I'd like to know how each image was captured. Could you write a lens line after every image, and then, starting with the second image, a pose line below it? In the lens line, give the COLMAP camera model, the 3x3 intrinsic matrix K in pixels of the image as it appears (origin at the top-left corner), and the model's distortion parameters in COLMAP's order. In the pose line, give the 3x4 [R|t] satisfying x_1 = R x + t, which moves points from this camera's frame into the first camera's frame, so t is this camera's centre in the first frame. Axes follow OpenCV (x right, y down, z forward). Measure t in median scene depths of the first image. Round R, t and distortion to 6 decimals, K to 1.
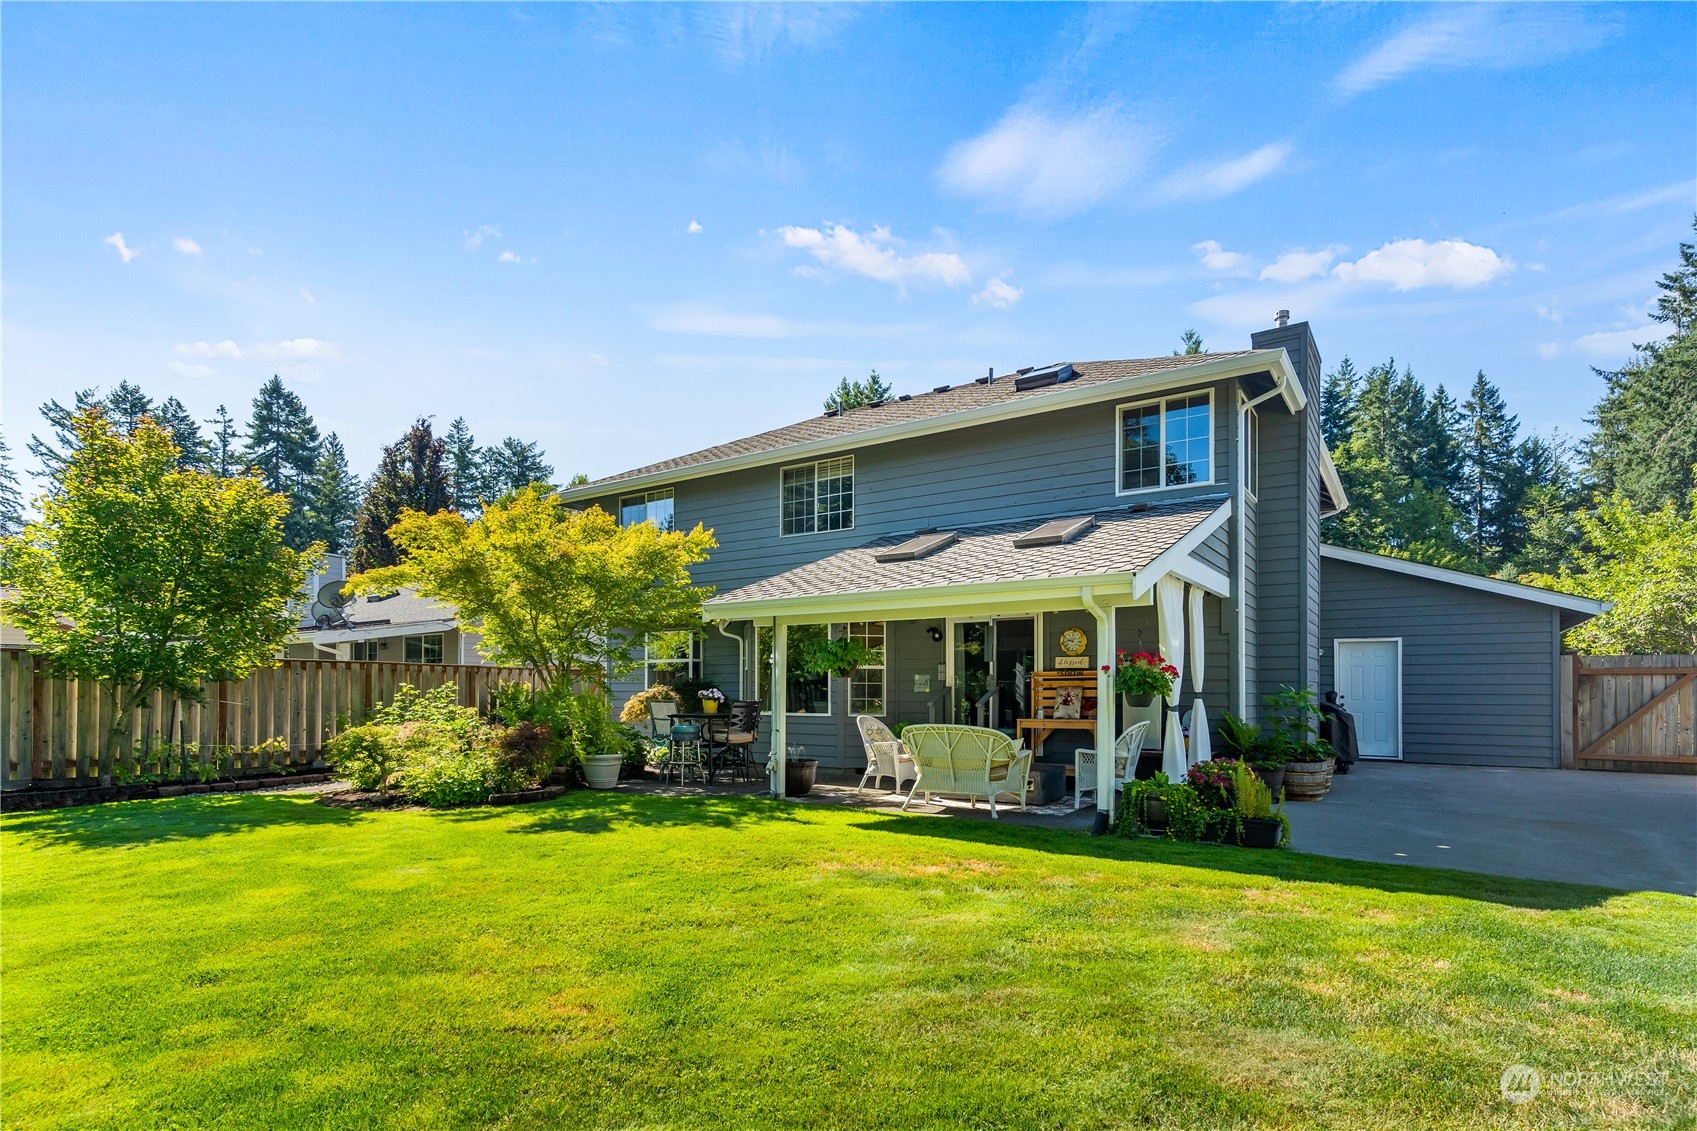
lens RADIAL K [[849.6, 0, 850.0], [0, 849.6, 687.1], [0, 0, 1]] dist [0.001878, -0.002038]
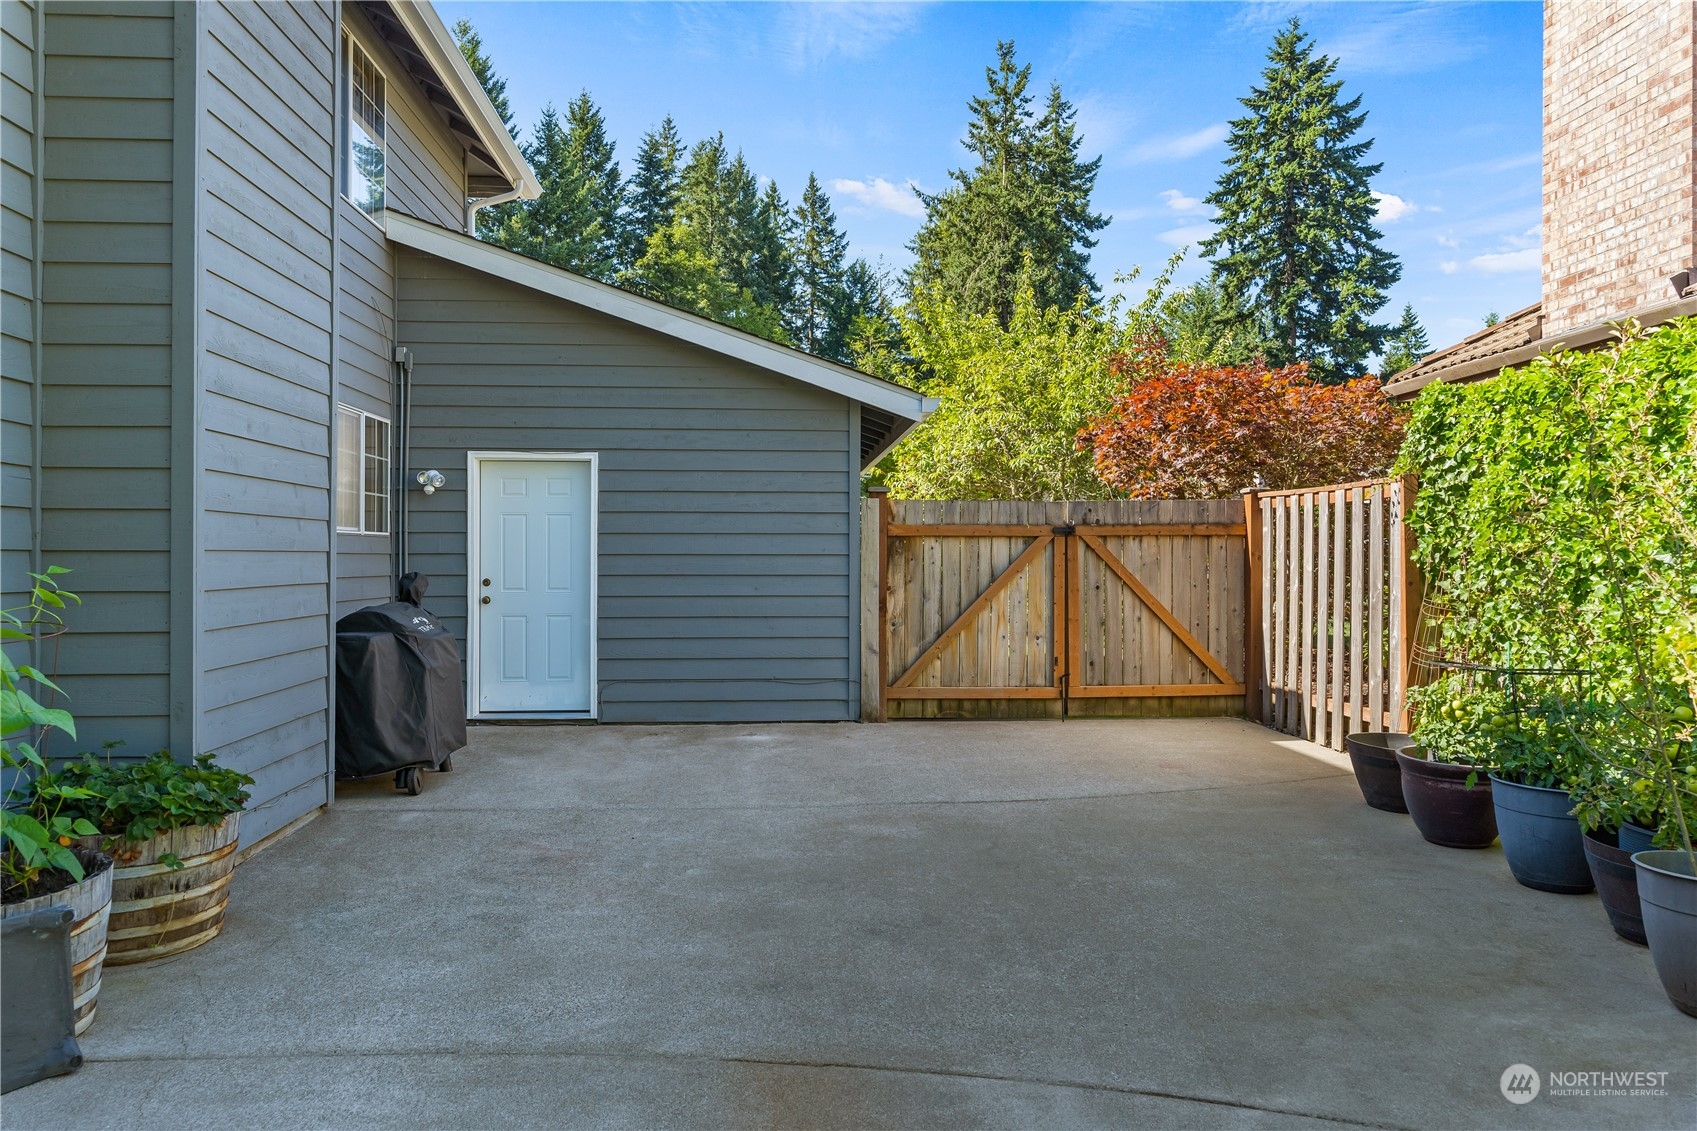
lens RADIAL K [[1035.7, 0, 848.5], [0, 1035.7, 565.5], [0, 0, 1]] dist [-0.001097, 0.000238]
pose [[0.792269, -0.008320, 0.610115, 0.154139], [-0.002637, 0.999851, 0.017058, -0.002554], [-0.610166, -0.015123, 0.792129, 0.175099]]
